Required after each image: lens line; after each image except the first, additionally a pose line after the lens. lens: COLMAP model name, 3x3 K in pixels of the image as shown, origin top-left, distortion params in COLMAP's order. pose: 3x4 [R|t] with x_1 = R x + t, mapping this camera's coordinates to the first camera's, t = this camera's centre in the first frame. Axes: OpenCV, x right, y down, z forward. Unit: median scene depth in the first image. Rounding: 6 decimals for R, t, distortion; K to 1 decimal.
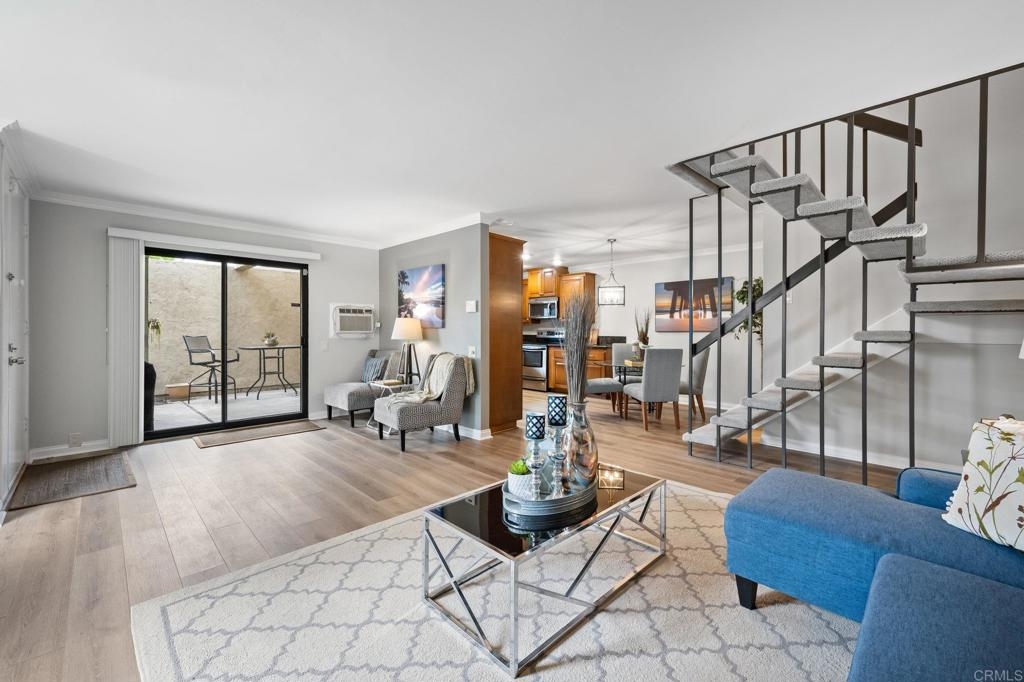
lens RADIAL K [[407.4, 0, 508.4], [0, 407.4, 334.3], [0, 0, 1]] dist [-0.003431, 0.000137]
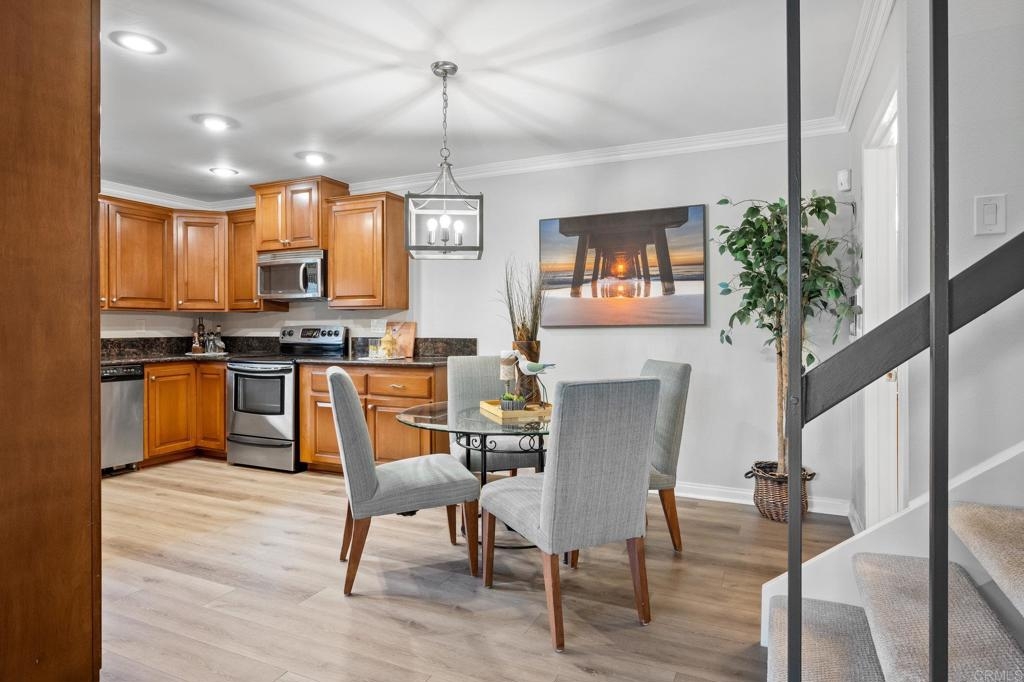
lens RADIAL K [[573.5, 0, 509.1], [0, 573.5, 325.2], [0, 0, 1]] dist [-0.002222, 0.000716]
pose [[0.935218, -0.005005, 0.354037, 0.110784], [0.009496, 0.999895, -0.010950, -0.002323], [-0.353945, 0.013603, 0.935167, 0.444325]]
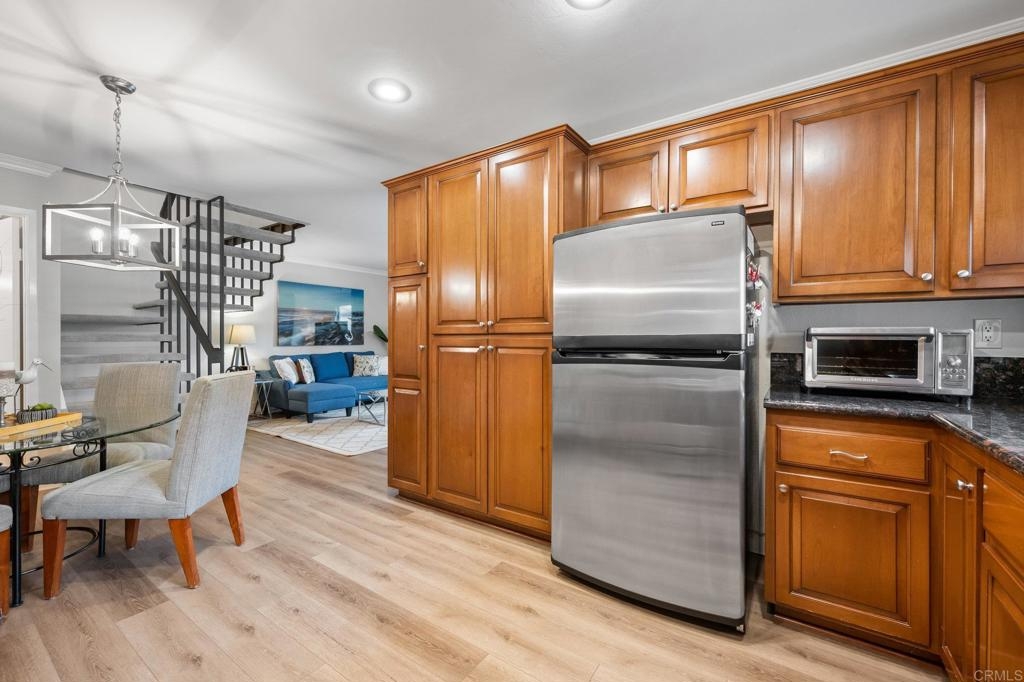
lens RADIAL K [[424.0, 0, 523.0], [0, 424.0, 339.8], [0, 0, 1]] dist [-0.002373, -0.000976]
pose [[-0.976278, -0.007588, -0.216387, -0.016018], [-0.010988, 0.999834, 0.014515, -0.010998], [0.216241, 0.016548, -0.976200, 1.242551]]
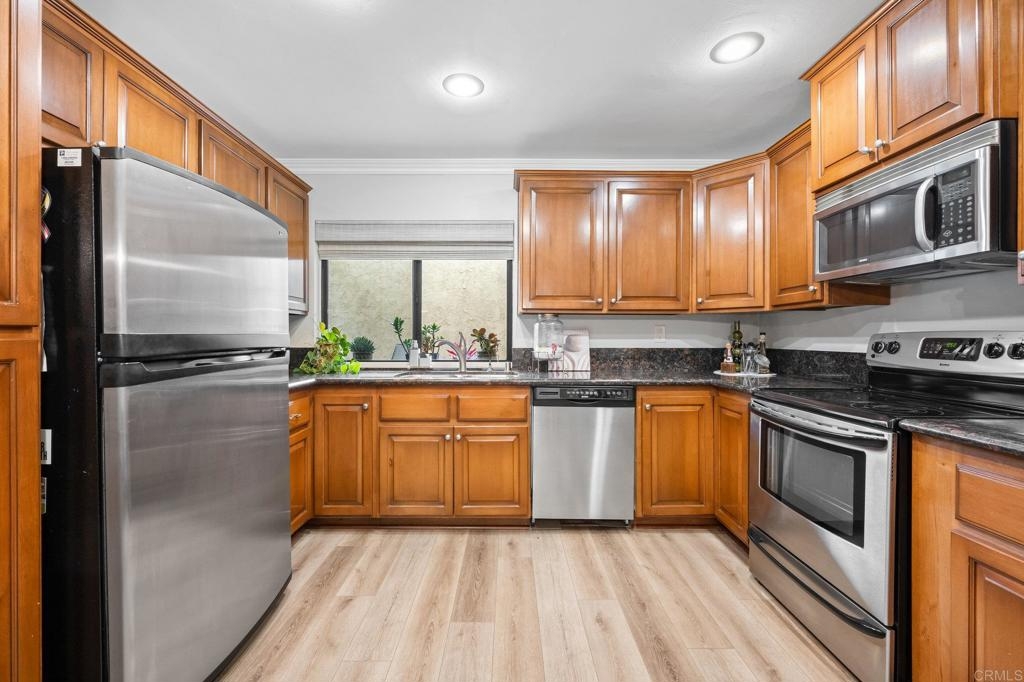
lens RADIAL K [[424.0, 0, 509.5], [0, 424.0, 337.1], [0, 0, 1]] dist [-0.002373, -0.000976]
pose [[0.721422, -0.001689, -0.692493, 0.120378], [-0.005906, 0.999946, -0.008591, -0.006139], [0.692470, 0.010288, 0.721373, 0.932972]]
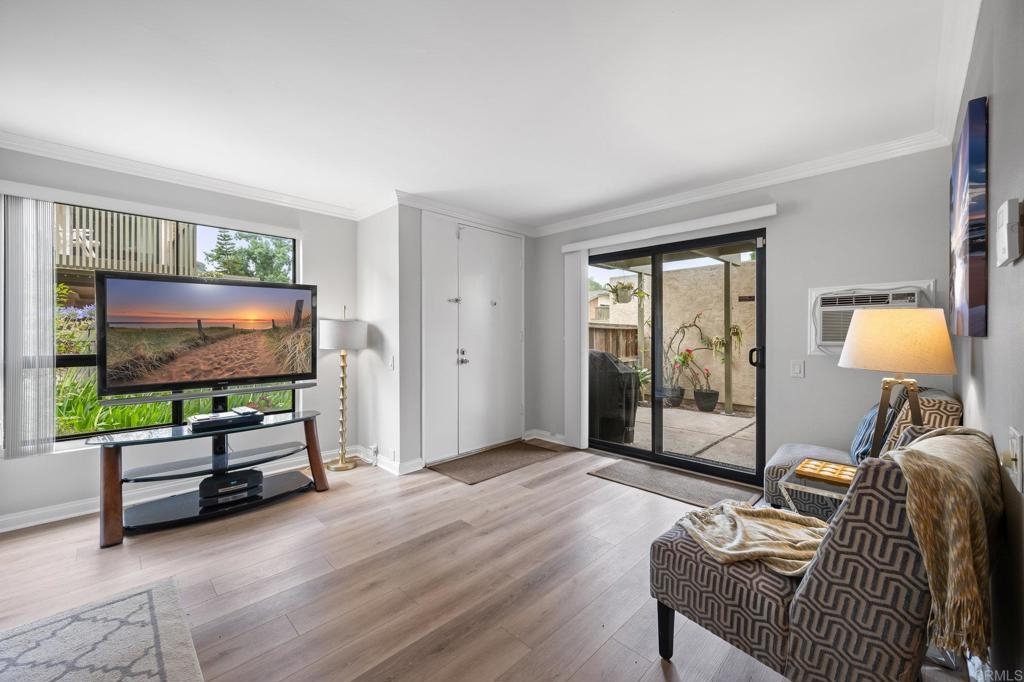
lens RADIAL K [[407.4, 0, 514.8], [0, 407.4, 339.7], [0, 0, 1]] dist [-0.003431, 0.000137]
pose [[0.024865, 0.011173, -0.999628, 0.075067], [-0.008100, 0.999907, 0.010975, -0.011476], [0.999658, 0.007824, 0.024953, 0.512704]]
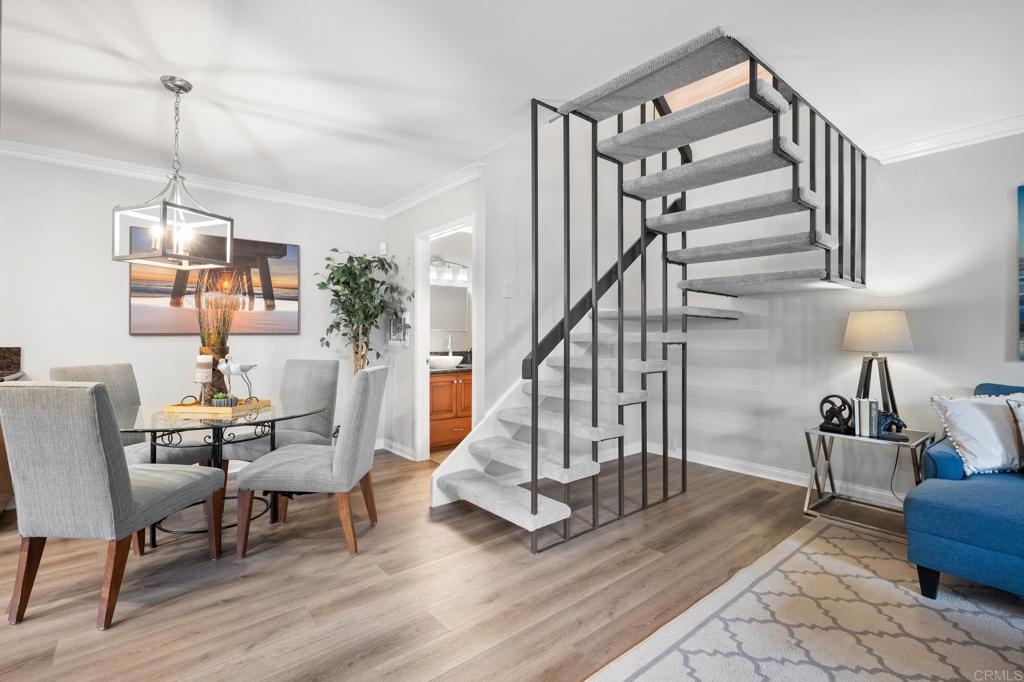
lens RADIAL K [[466.6, 0, 513.2], [0, 466.6, 329.5], [0, 0, 1]] dist [0.004126, -0.000081]
pose [[0.079687, 0.010740, 0.996762, -0.117965], [0.009294, 0.999890, -0.011517, -0.002755], [-0.996777, 0.010181, 0.079578, 0.571400]]
